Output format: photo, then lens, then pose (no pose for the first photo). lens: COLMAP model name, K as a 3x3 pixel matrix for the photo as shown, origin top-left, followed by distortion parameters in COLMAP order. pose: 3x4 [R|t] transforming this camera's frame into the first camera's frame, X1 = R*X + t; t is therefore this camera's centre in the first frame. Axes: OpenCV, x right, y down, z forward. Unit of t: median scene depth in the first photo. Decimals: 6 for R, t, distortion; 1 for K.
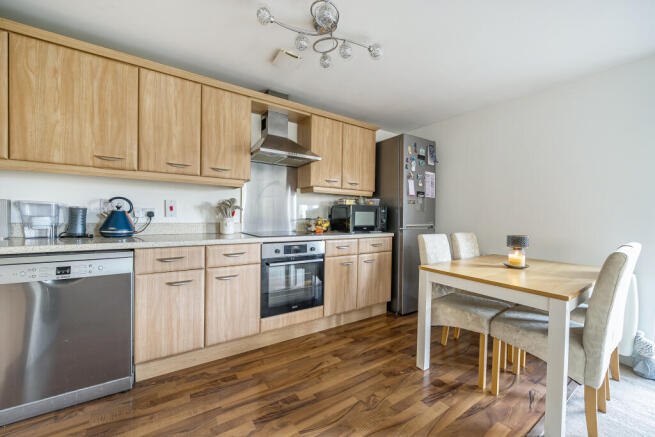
lens RADIAL K [[248.9, 0, 327.5], [0, 248.9, 218.5], [0, 0, 1]] dist [-0.000637, -0.000072]
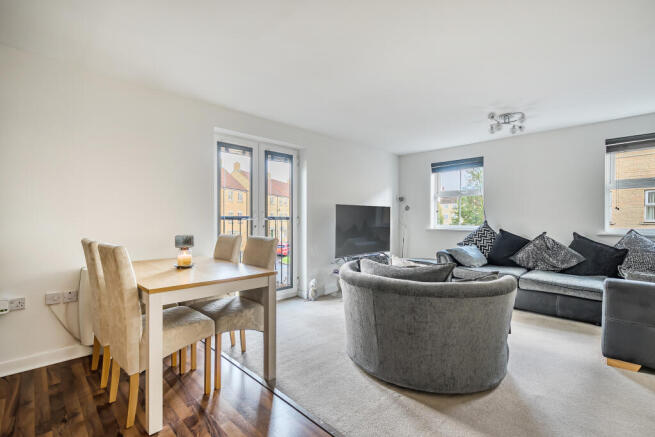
lens RADIAL K [[301.8, 0, 327.5], [0, 301.8, 218.5], [0, 0, 1]] dist [0.000316, -0.000127]
pose [[-0.189770, -0.020861, 0.981607, -0.539123], [0.007271, 0.999717, 0.022652, -0.021750], [-0.981802, 0.011436, -0.189565, 0.665718]]
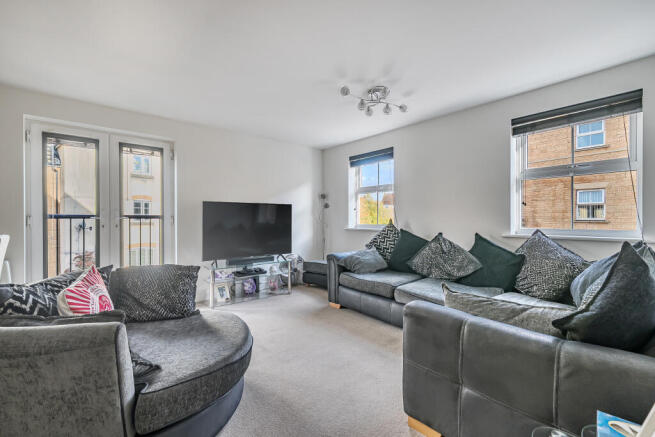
lens RADIAL K [[283.6, 0, 322.9], [0, 283.6, 218.8], [0, 0, 1]] dist [-0.001005, 0.000078]
pose [[-0.110907, -0.024548, 0.993528, -0.320396], [0.011235, 0.999600, 0.025952, 0.000423], [-0.993767, 0.014041, -0.110587, -0.391097]]
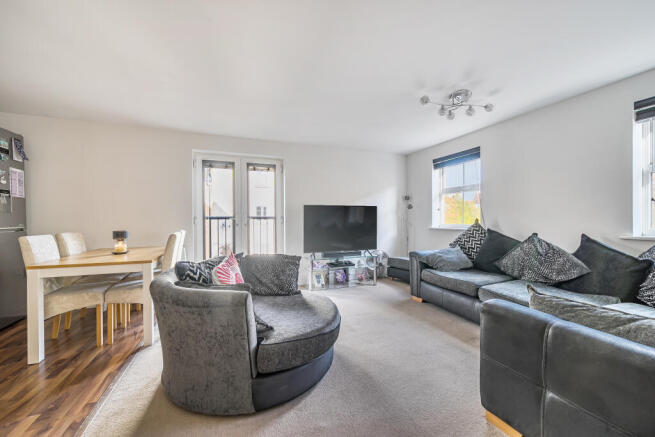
lens RADIAL K [[253.6, 0, 323.4], [0, 253.6, 219.4], [0, 0, 1]] dist [-0.001177, -0.000174]
pose [[0.216981, -0.026317, 0.975821, -0.374444], [0.022172, 0.999512, 0.022026, -0.000449], [-0.975924, 0.016857, 0.217459, -0.420395]]
